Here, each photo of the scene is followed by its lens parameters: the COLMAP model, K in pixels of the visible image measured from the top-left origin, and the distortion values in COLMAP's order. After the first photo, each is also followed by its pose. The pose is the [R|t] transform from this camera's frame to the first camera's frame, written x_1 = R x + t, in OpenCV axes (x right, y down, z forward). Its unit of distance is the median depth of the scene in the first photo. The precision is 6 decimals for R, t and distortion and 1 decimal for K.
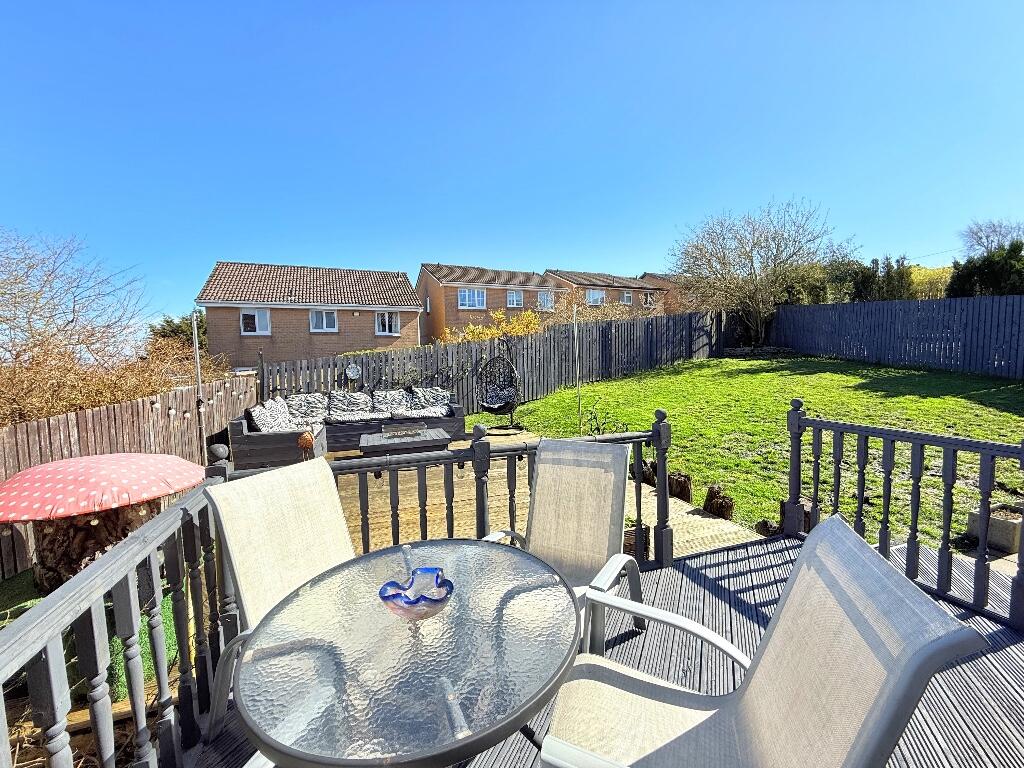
lens RADIAL K [[402.8, 0, 512.0], [0, 402.8, 384.0], [0, 0, 1]] dist [-0.002666, -0.000160]
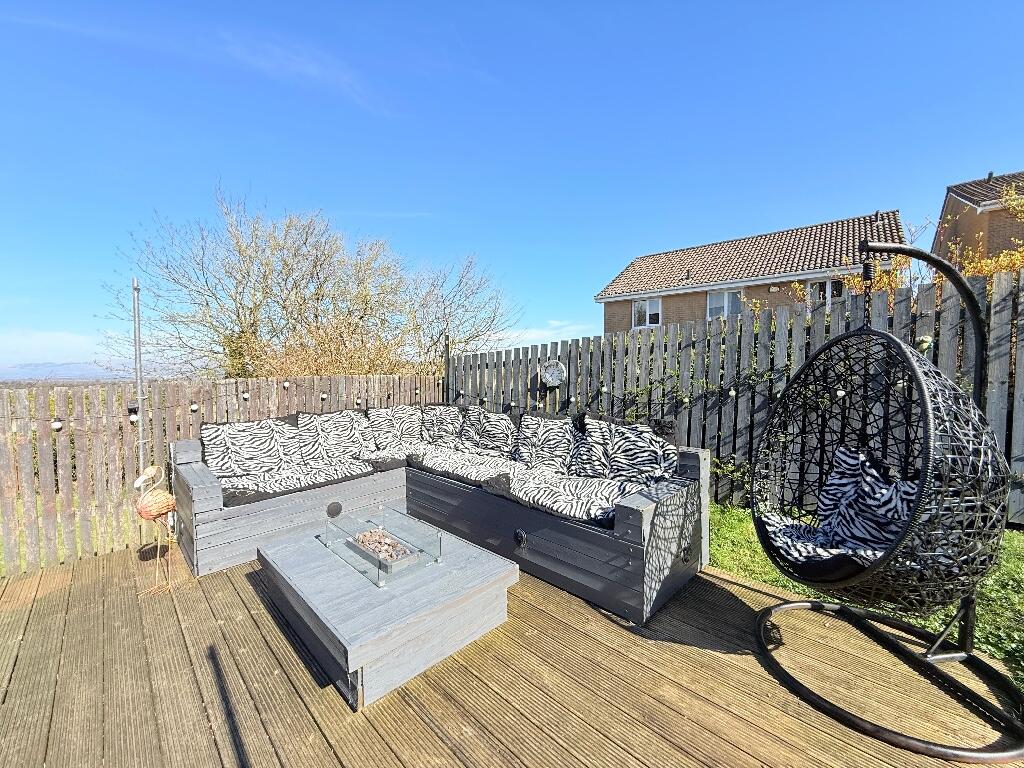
lens RADIAL K [[408.1, 0, 512.0], [0, 408.1, 384.0], [0, 0, 1]] dist [-0.002432, -0.000037]
pose [[0.446634, 0.059680, -0.892724, 0.082490], [-0.060888, 0.997487, 0.036221, -0.034827], [0.892643, 0.038178, 0.449145, 0.732288]]
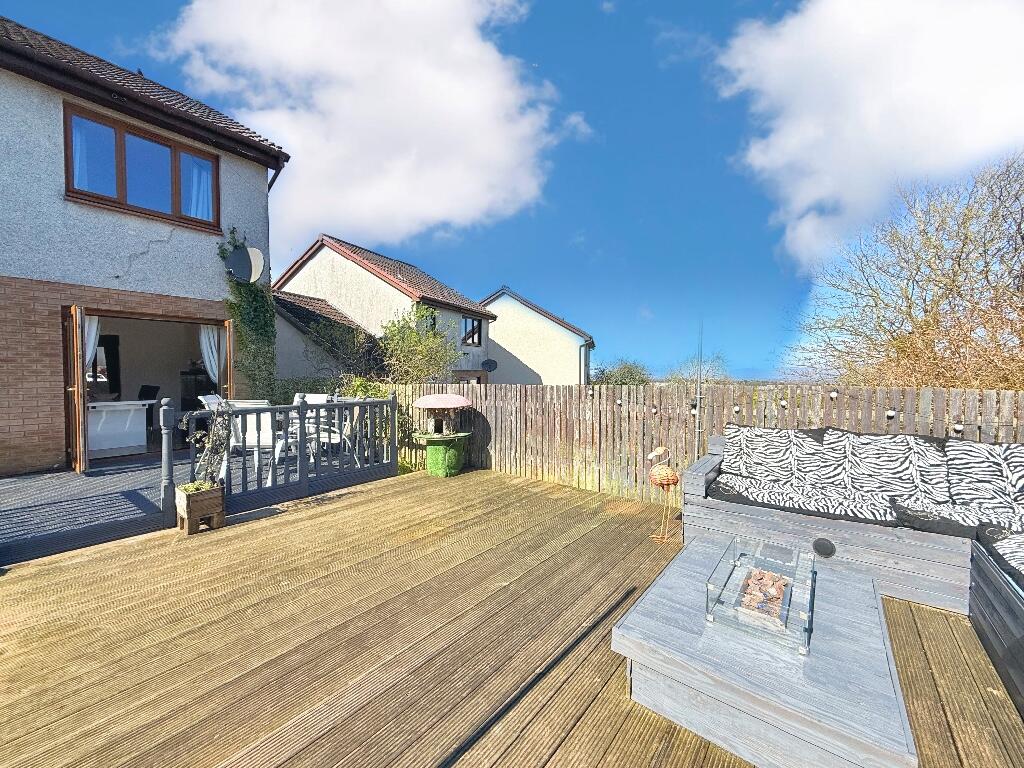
lens RADIAL K [[408.1, 0, 512.0], [0, 408.1, 384.0], [0, 0, 1]] dist [-0.002432, -0.000037]
pose [[-0.836092, 0.035062, -0.547467, 0.043002], [-0.024093, 0.994646, 0.100496, -0.047495], [0.548059, 0.097214, -0.830771, 0.889872]]
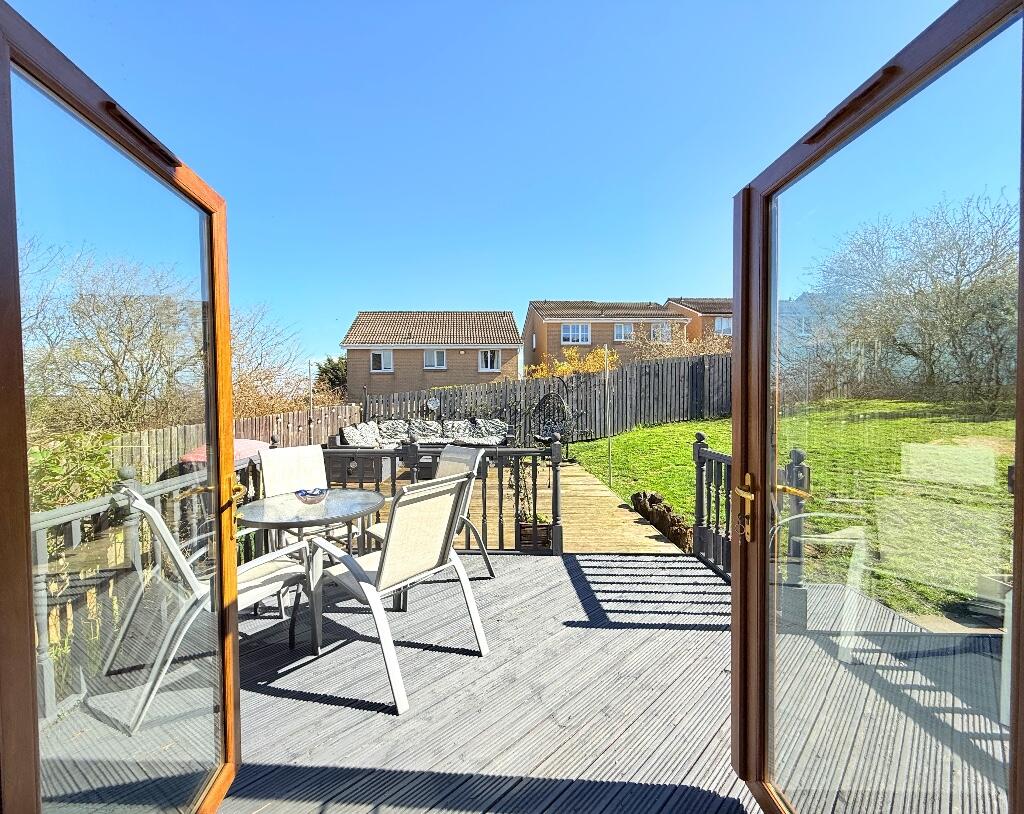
lens RADIAL K [[424.9, 0, 483.9], [0, 424.9, 406.6], [0, 0, 1]] dist [0.001402, 0.000131]
pose [[0.932707, 0.024702, -0.359788, 0.204863], [-0.037268, 0.998912, -0.028029, 0.007301], [0.358704, 0.039552, 0.932613, -0.119064]]
